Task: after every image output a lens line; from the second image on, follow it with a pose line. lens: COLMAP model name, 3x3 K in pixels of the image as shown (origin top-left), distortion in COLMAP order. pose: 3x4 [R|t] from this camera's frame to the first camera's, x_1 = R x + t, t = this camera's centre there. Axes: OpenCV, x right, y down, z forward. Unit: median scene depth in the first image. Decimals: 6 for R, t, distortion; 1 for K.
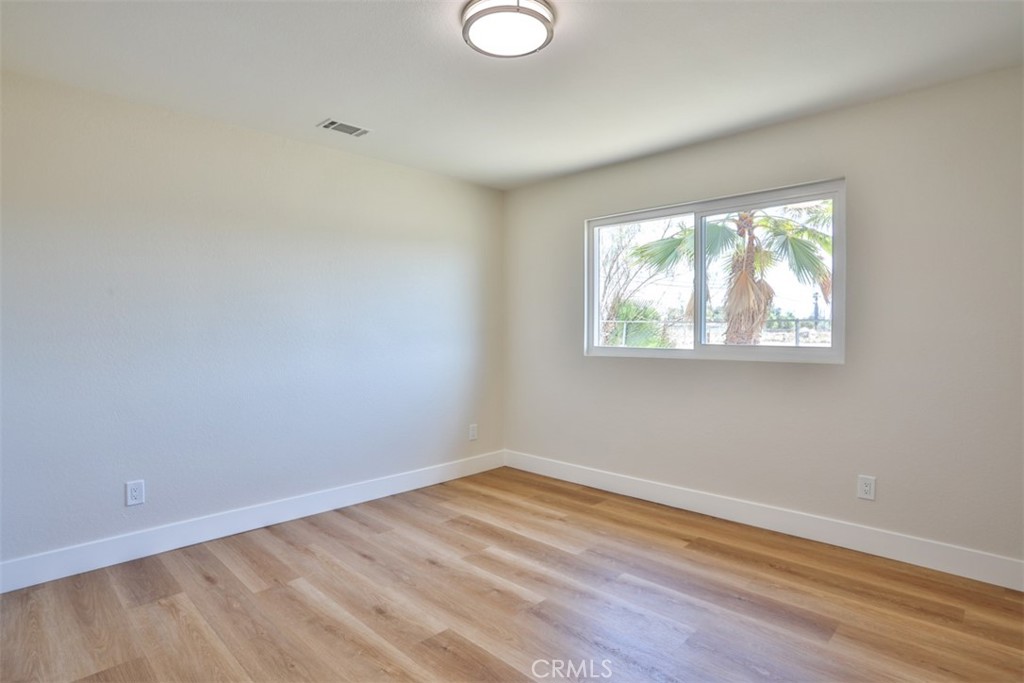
lens RADIAL K [[524.4, 0, 506.9], [0, 524.4, 341.9], [0, 0, 1]] dist [-0.022571, -0.000745]
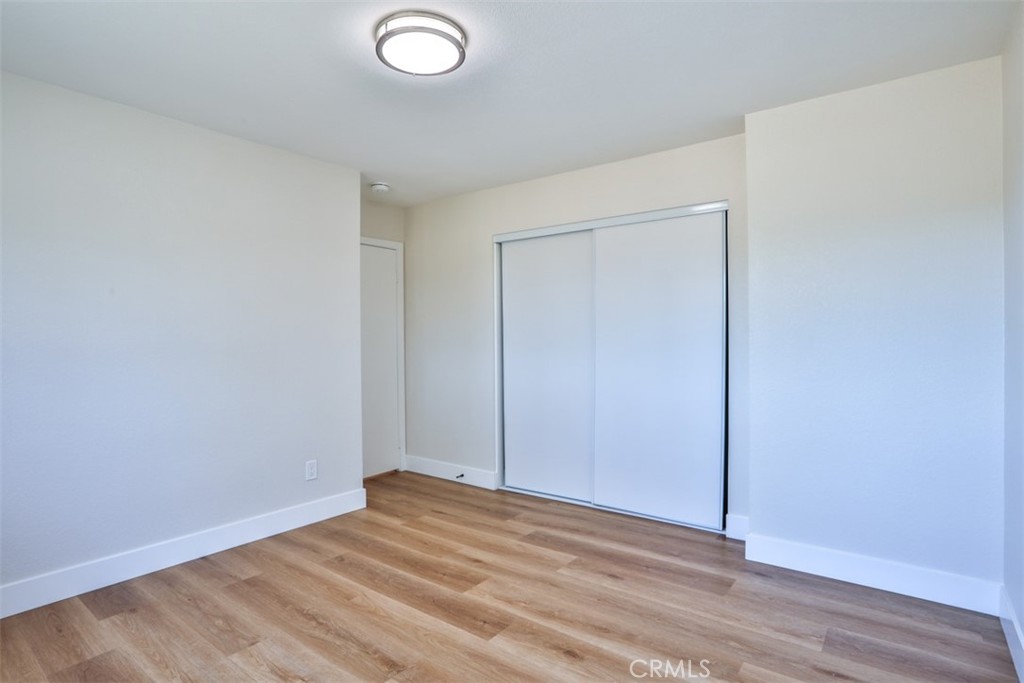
lens RADIAL K [[524.4, 0, 510.9], [0, 524.4, 341.1], [0, 0, 1]] dist [-0.022571, -0.000745]
pose [[-0.991640, 0.012523, -0.128423, -0.033430], [0.009252, 0.999618, 0.026032, -0.044343], [0.128699, 0.024626, -0.991378, 1.894940]]
